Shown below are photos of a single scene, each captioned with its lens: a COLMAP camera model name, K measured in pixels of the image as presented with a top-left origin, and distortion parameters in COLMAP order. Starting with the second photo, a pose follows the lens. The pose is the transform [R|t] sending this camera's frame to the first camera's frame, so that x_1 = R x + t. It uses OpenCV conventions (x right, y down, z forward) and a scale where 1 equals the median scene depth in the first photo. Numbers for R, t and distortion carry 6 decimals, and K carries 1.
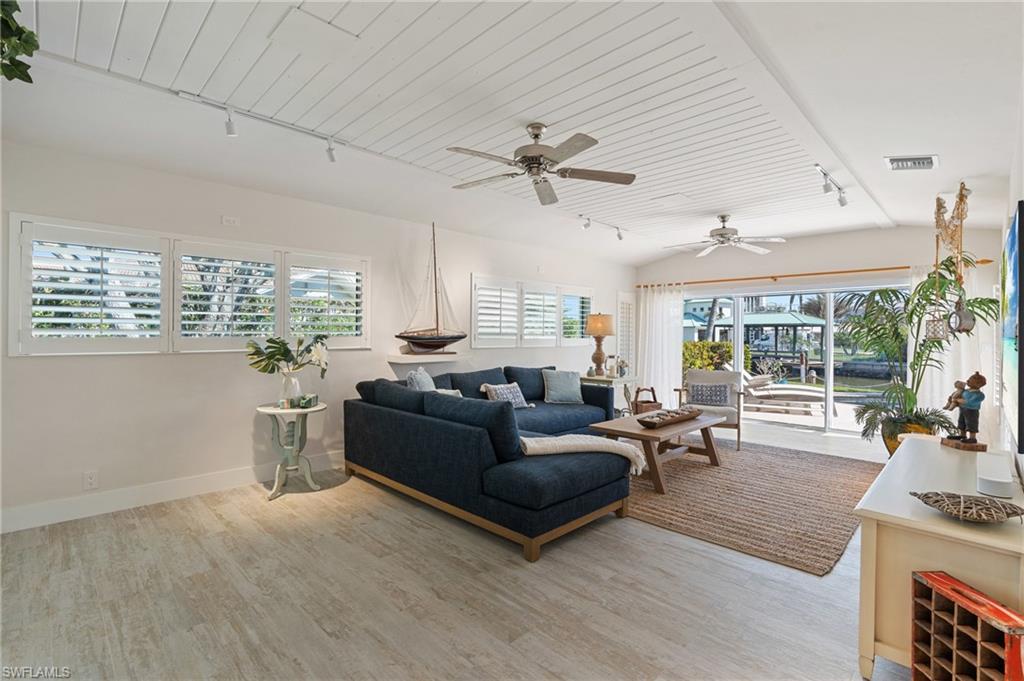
lens RADIAL K [[465.8, 0, 512.9], [0, 465.8, 338.9], [0, 0, 1]] dist [-0.004628, 0.002501]
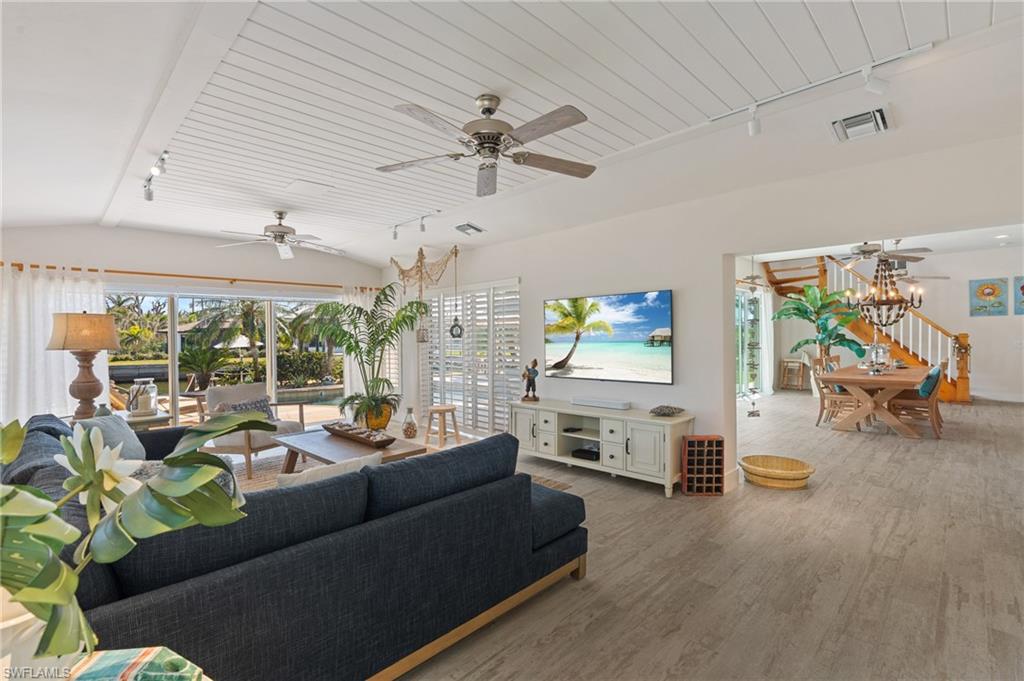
lens RADIAL K [[465.8, 0, 509.5], [0, 465.8, 337.3], [0, 0, 1]] dist [-0.004628, 0.002501]
pose [[0.011422, -0.014167, 0.999834, -0.534278], [0.022509, 0.999650, 0.013907, -0.026039], [-0.999681, 0.022346, 0.011737, 0.643512]]
